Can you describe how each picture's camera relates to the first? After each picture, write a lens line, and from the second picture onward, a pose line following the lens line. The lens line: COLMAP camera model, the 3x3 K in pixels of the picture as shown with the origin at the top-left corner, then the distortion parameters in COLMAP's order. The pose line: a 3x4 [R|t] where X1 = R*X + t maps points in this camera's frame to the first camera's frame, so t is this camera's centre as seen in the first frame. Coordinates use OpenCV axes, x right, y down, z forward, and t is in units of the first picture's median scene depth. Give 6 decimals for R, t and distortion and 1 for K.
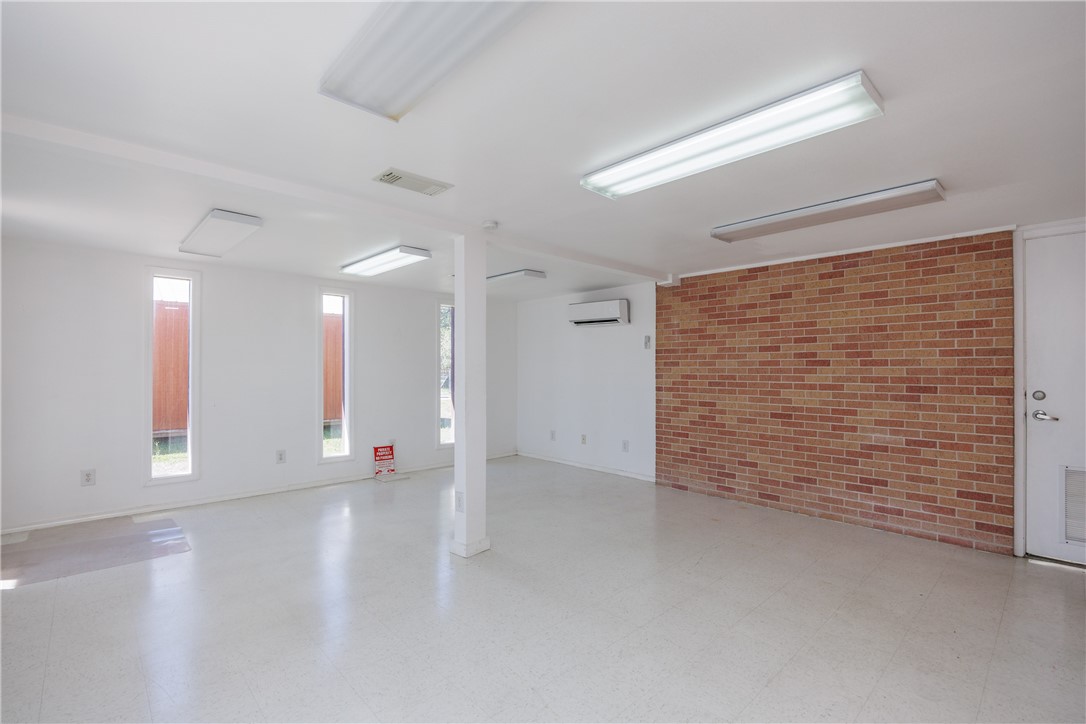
lens RADIAL K [[496.2, 0, 543.0], [0, 496.2, 362.0], [0, 0, 1]] dist [0.002751, 0.000190]
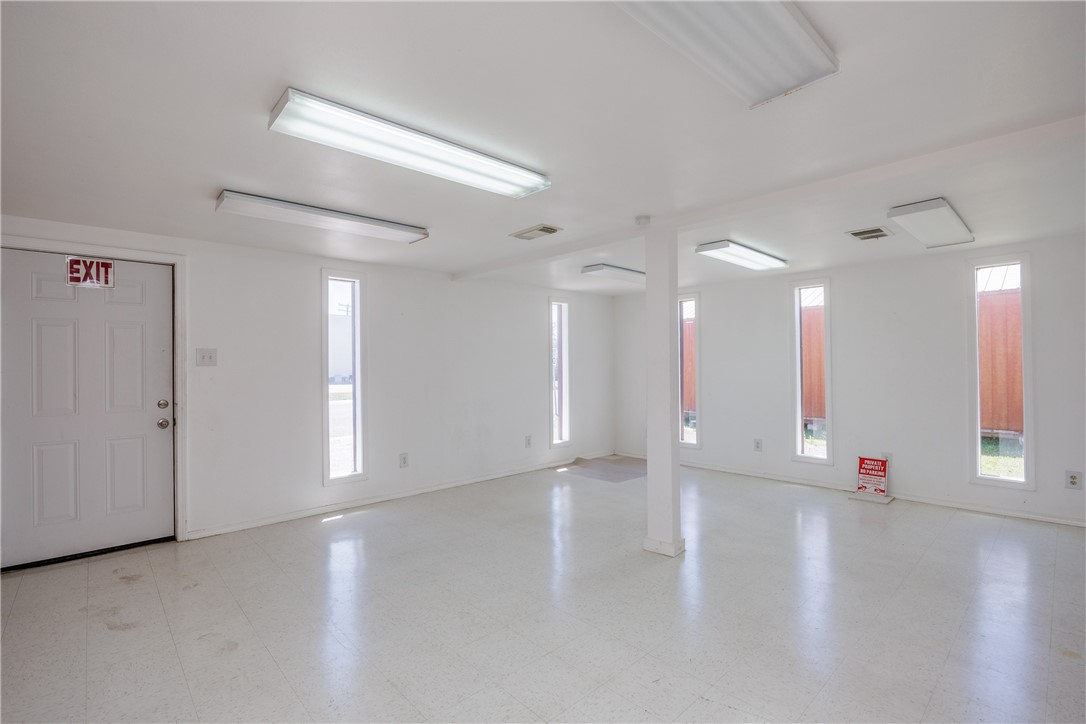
lens RADIAL K [[495.2, 0, 543.0], [0, 495.2, 362.0], [0, 0, 1]] dist [-0.004537, -0.000350]
pose [[0.000841, -0.010761, -0.999942, 0.495132], [0.020560, 0.999731, -0.010742, 0.006541], [0.999788, -0.020549, 0.001062, 0.448695]]
